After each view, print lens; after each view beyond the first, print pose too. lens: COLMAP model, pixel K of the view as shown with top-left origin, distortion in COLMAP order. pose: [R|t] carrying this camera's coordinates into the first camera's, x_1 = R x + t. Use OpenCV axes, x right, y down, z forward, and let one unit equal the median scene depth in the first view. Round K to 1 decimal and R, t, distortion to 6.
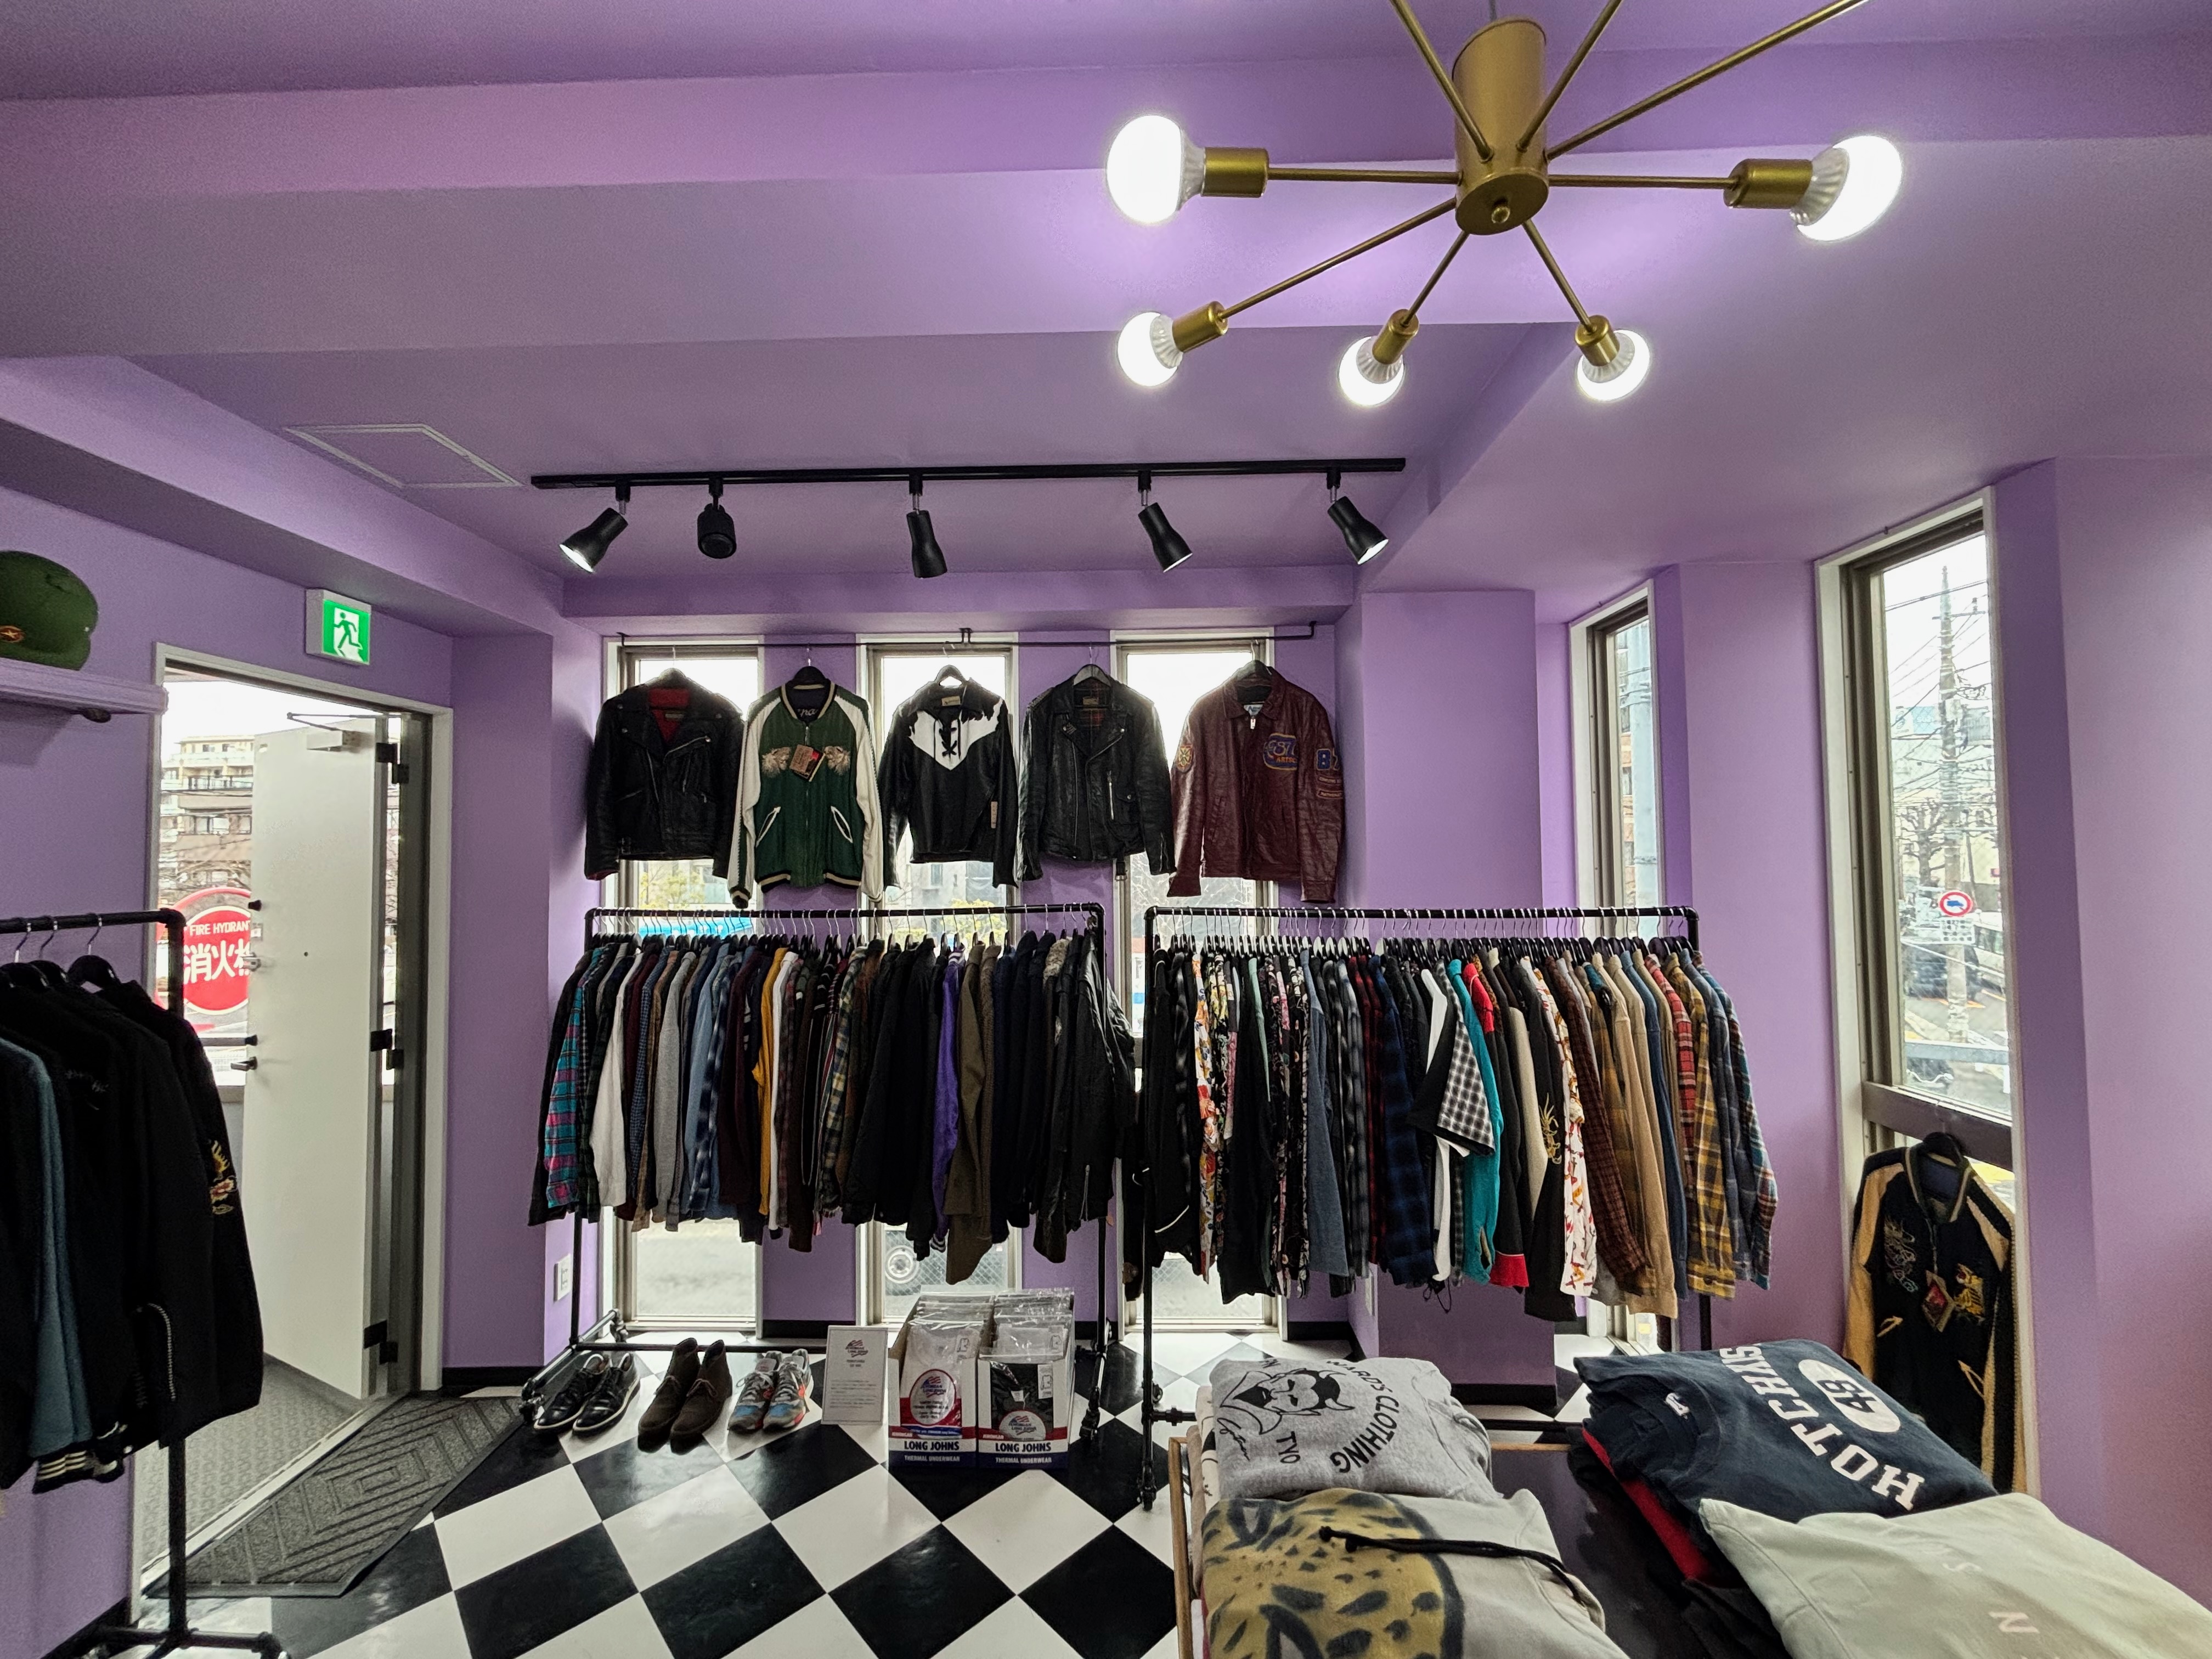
lens RADIAL K [[887.6, 0, 1099.5], [0, 887.6, 829.8], [0, 0, 1]] dist [-0.002349, 0.000740]
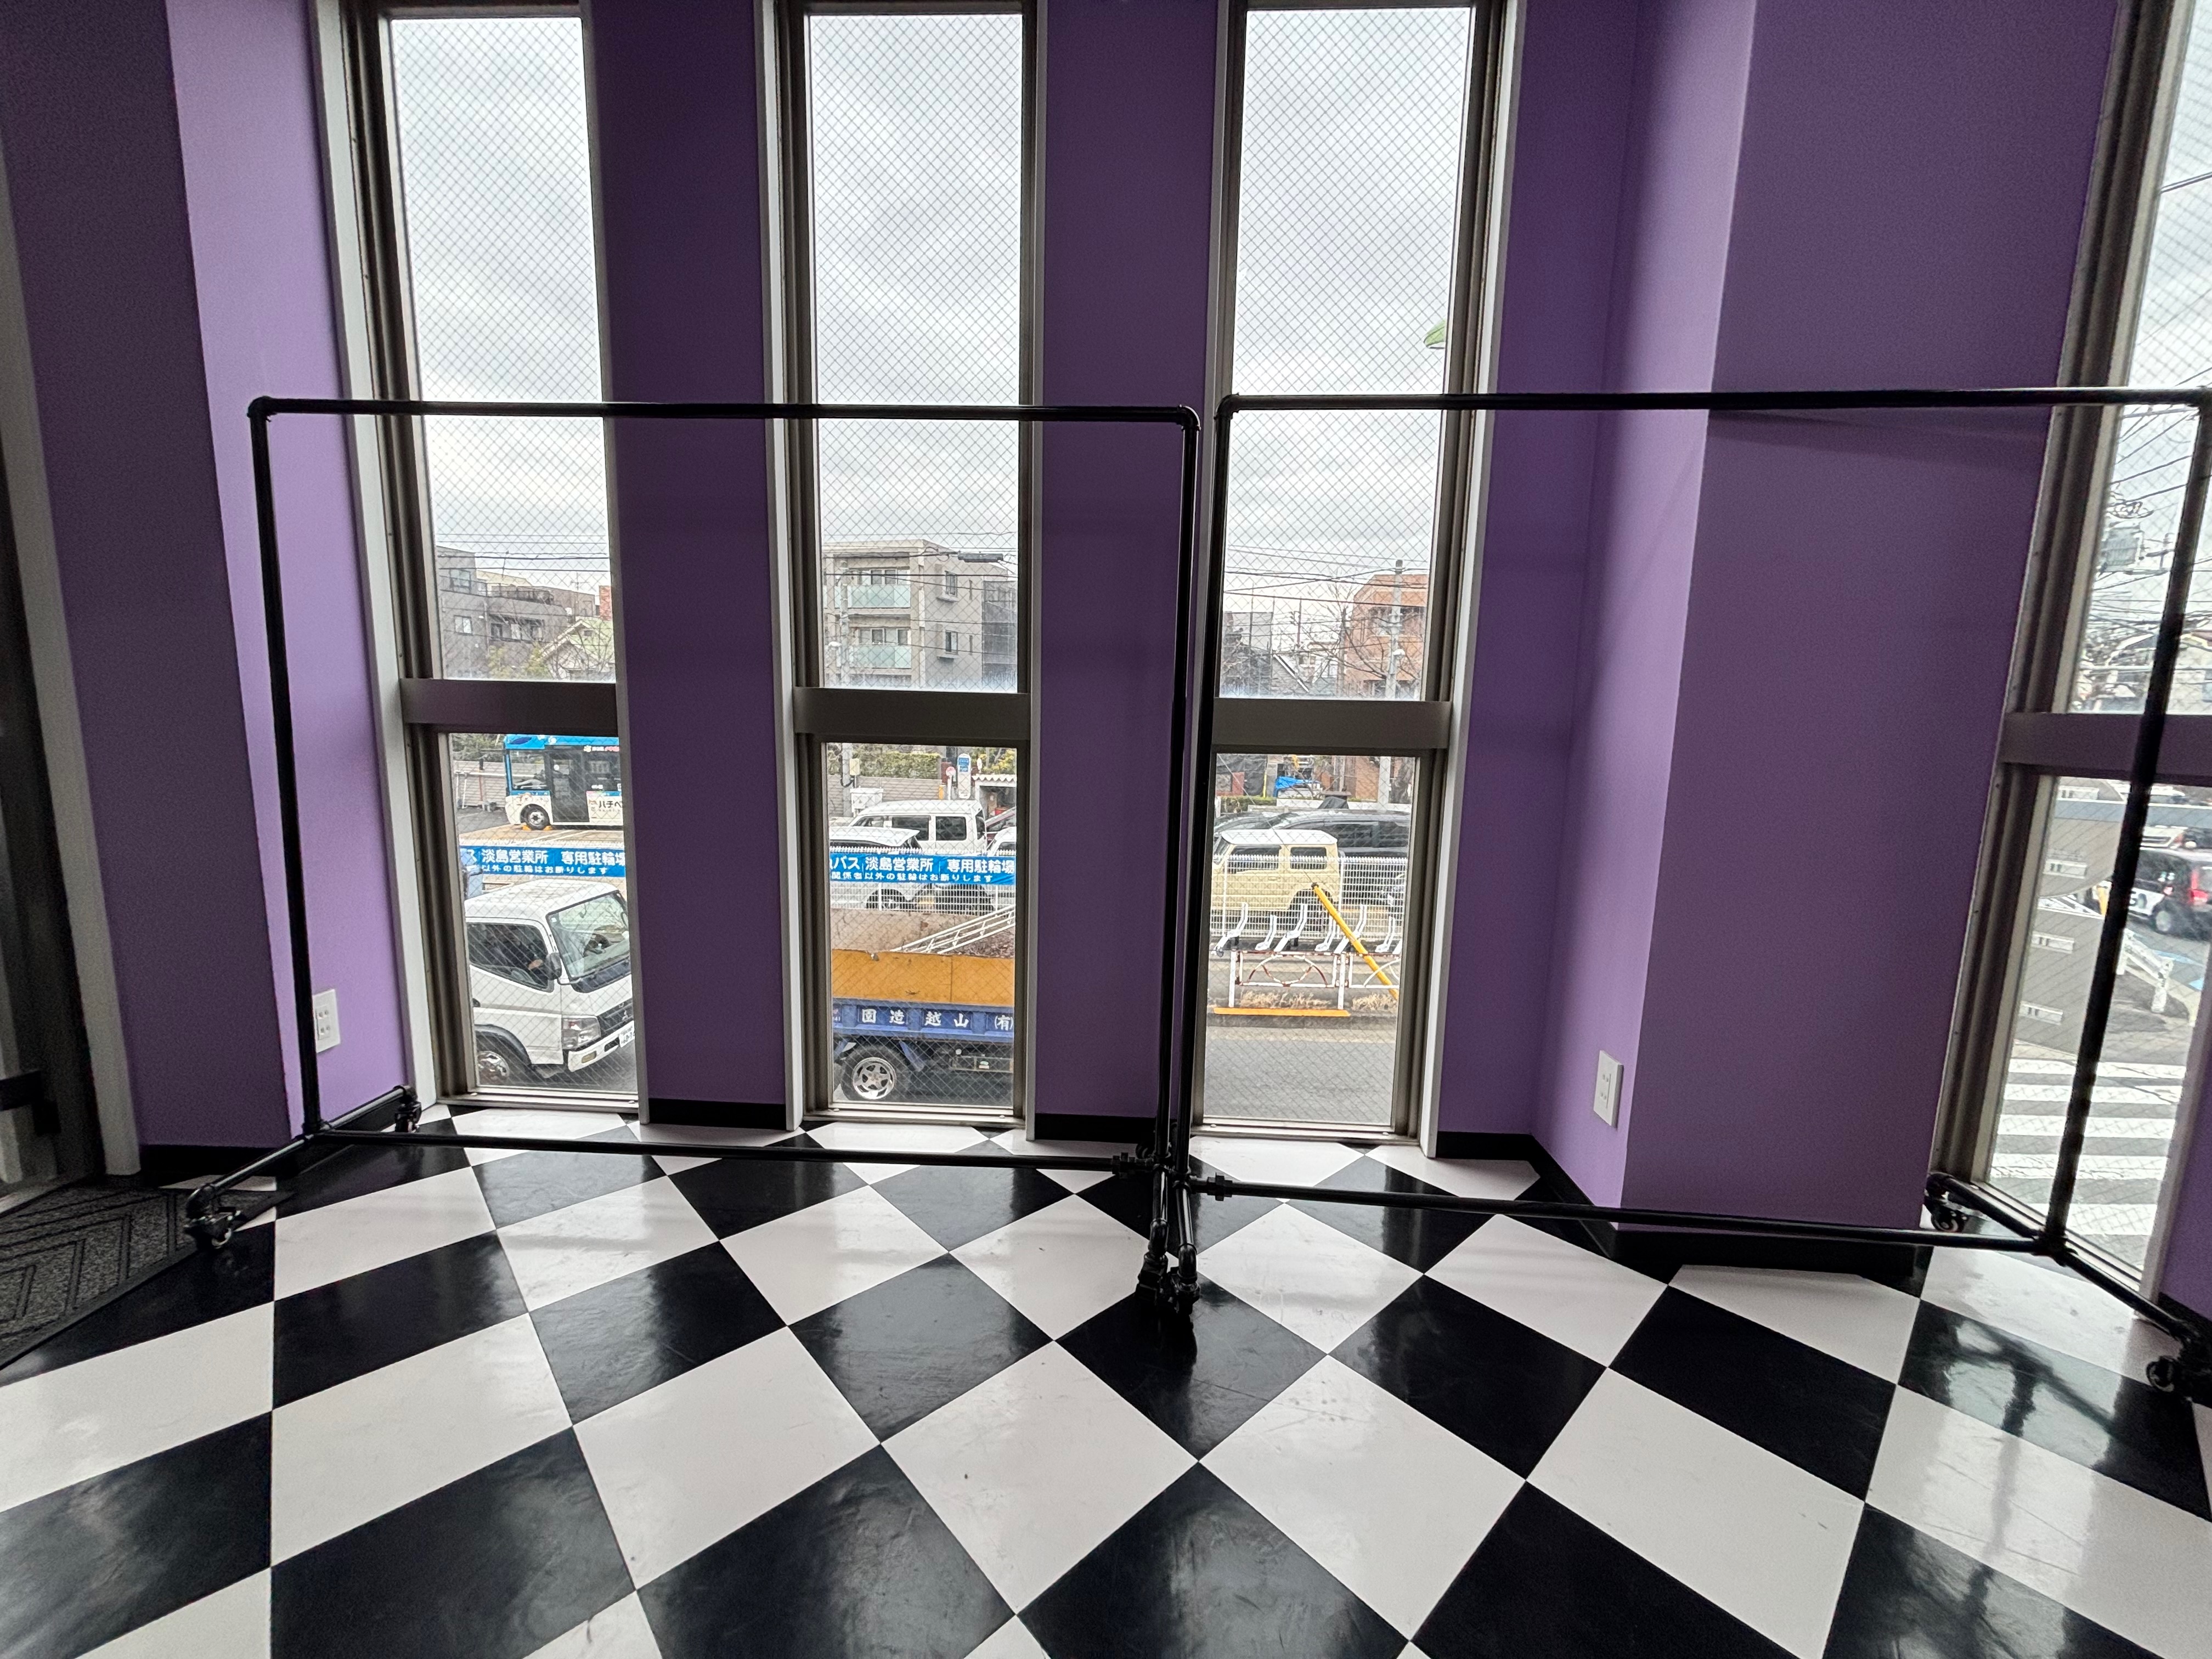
lens RADIAL K [[887.6, 0, 1098.0], [0, 887.6, 830.7], [0, 0, 1]] dist [-0.002349, 0.000740]
pose [[0.999245, 0.034900, -0.017059, -0.040125], [-0.031313, 0.983532, 0.178000, 0.253997], [0.022990, -0.177331, 0.983883, 0.435745]]
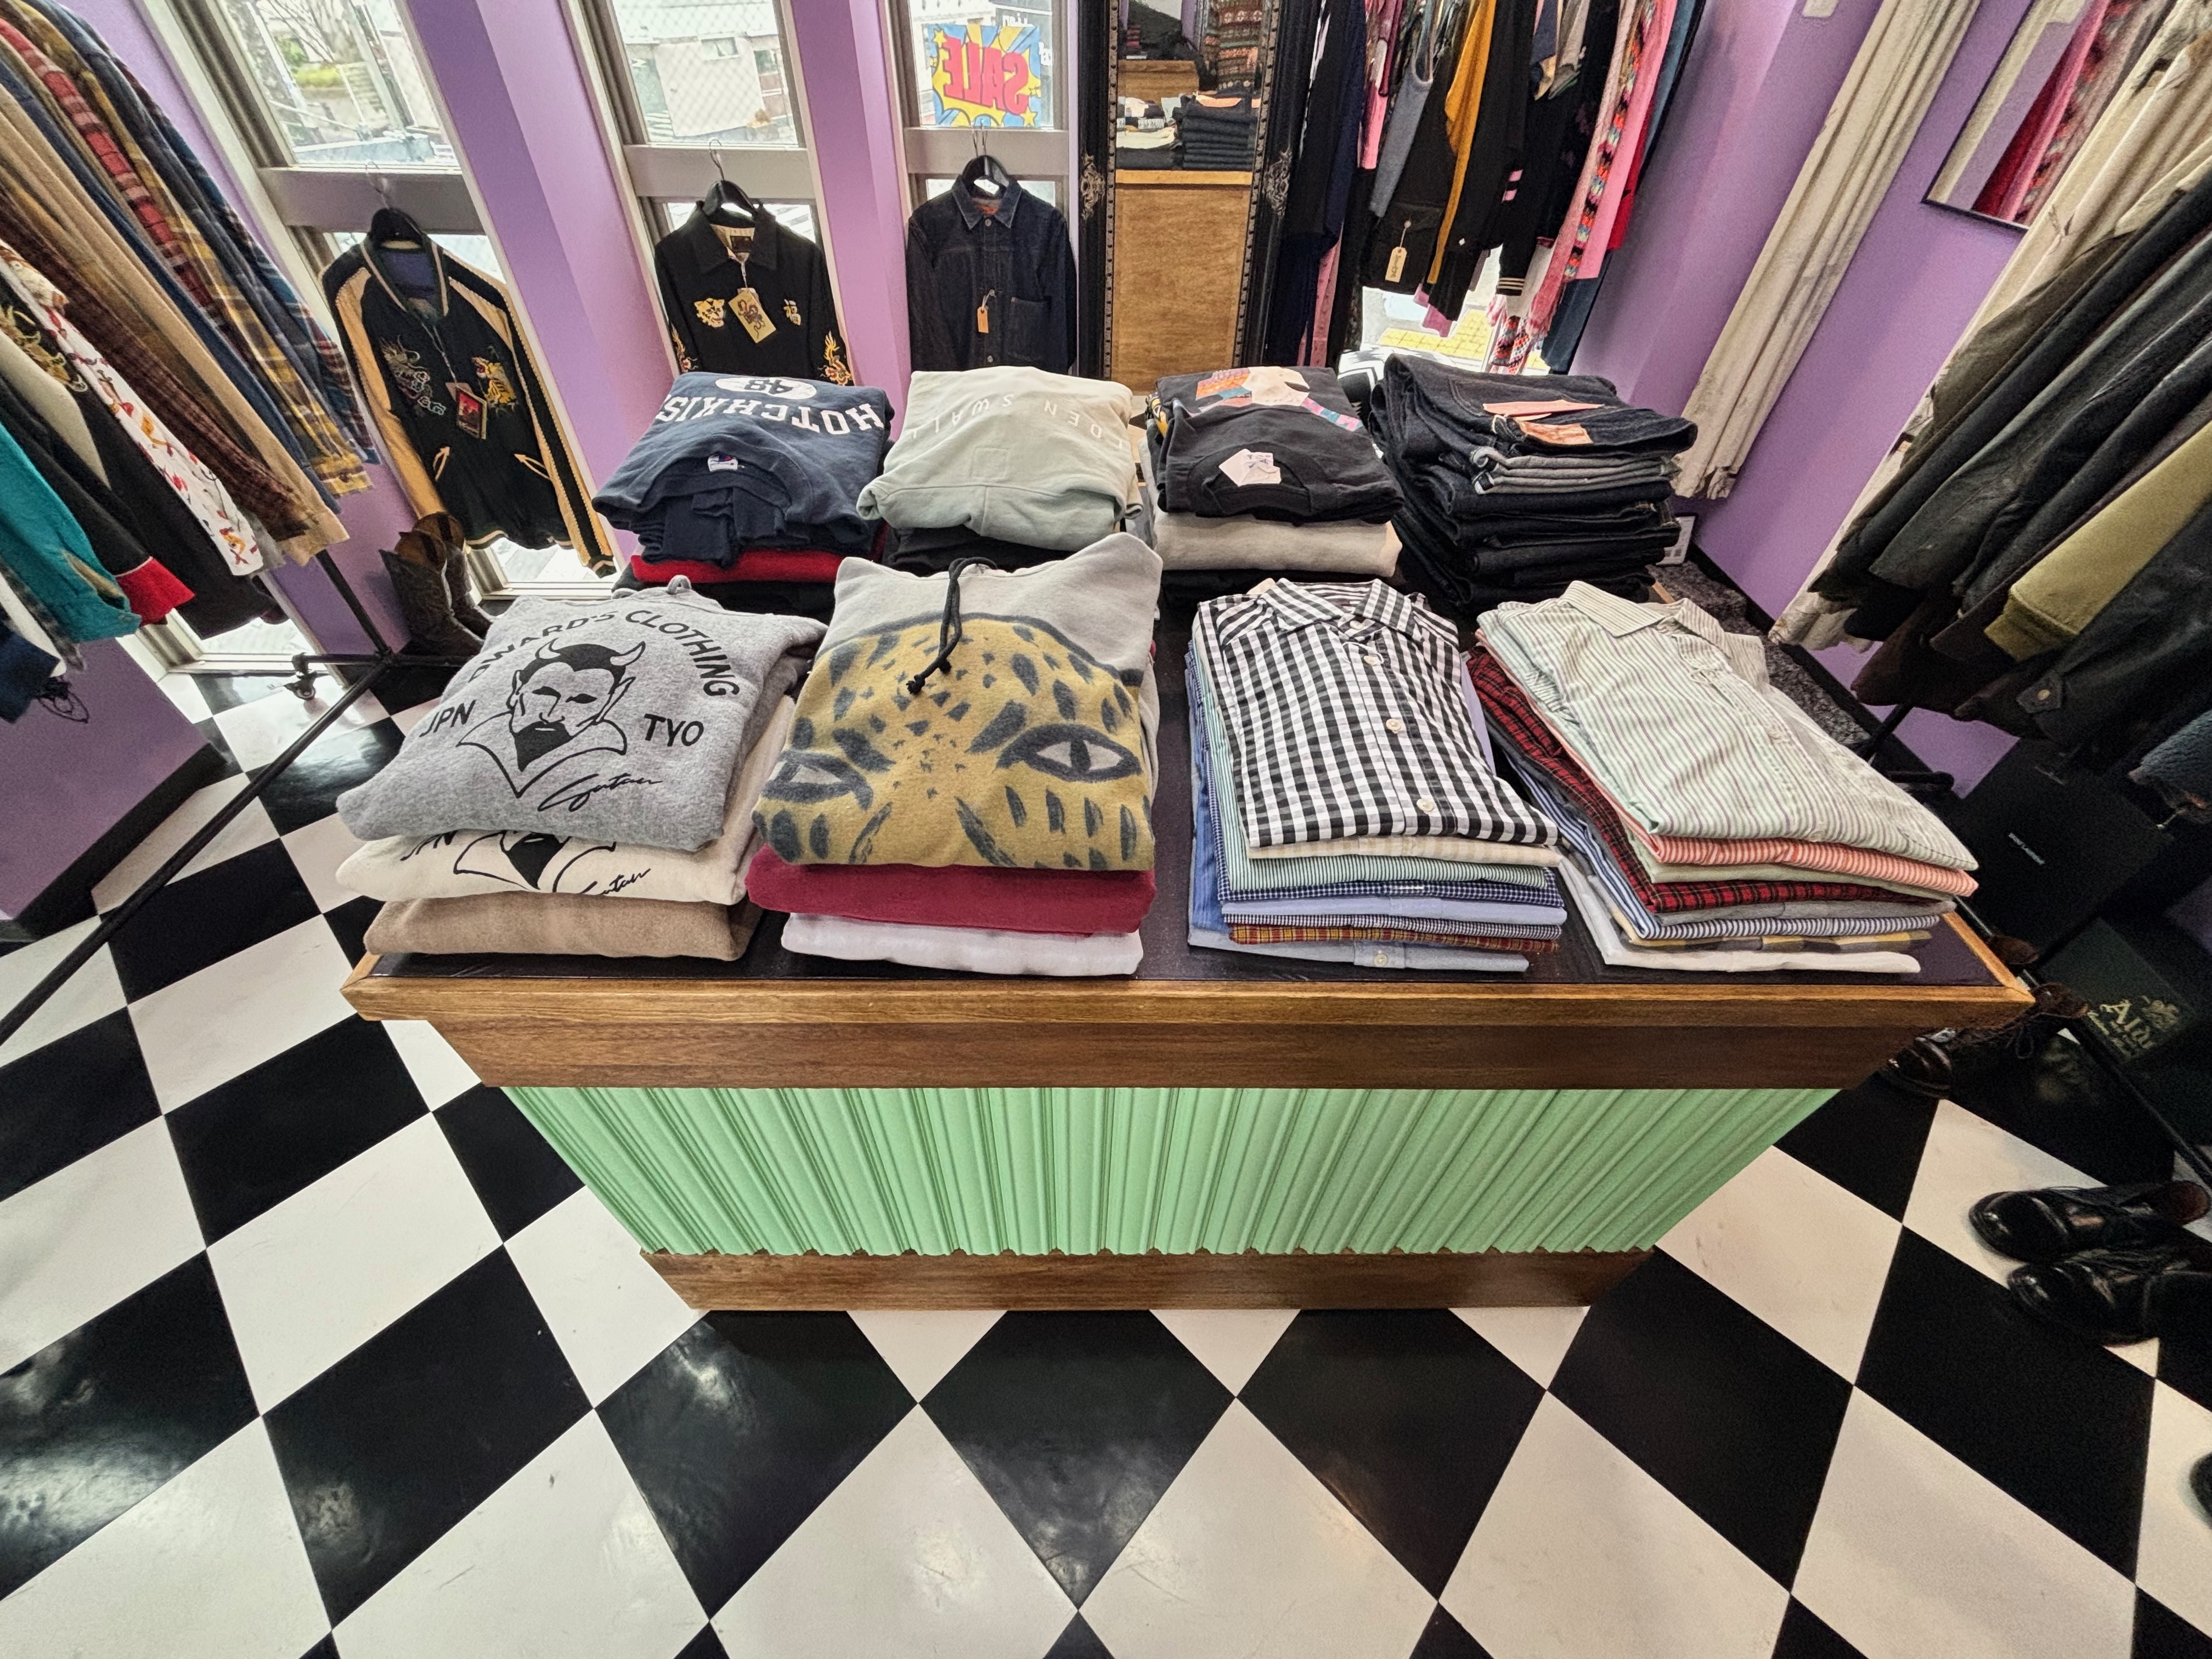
lens RADIAL K [[887.6, 0, 1098.2], [0, 887.6, 828.8], [0, 0, 1]] dist [-0.002349, 0.000740]
pose [[-0.048329, -0.695769, 0.716638, -0.120301], [-0.049851, 0.718262, 0.693984, 0.108929], [-0.997587, -0.002185, -0.069398, 0.280638]]
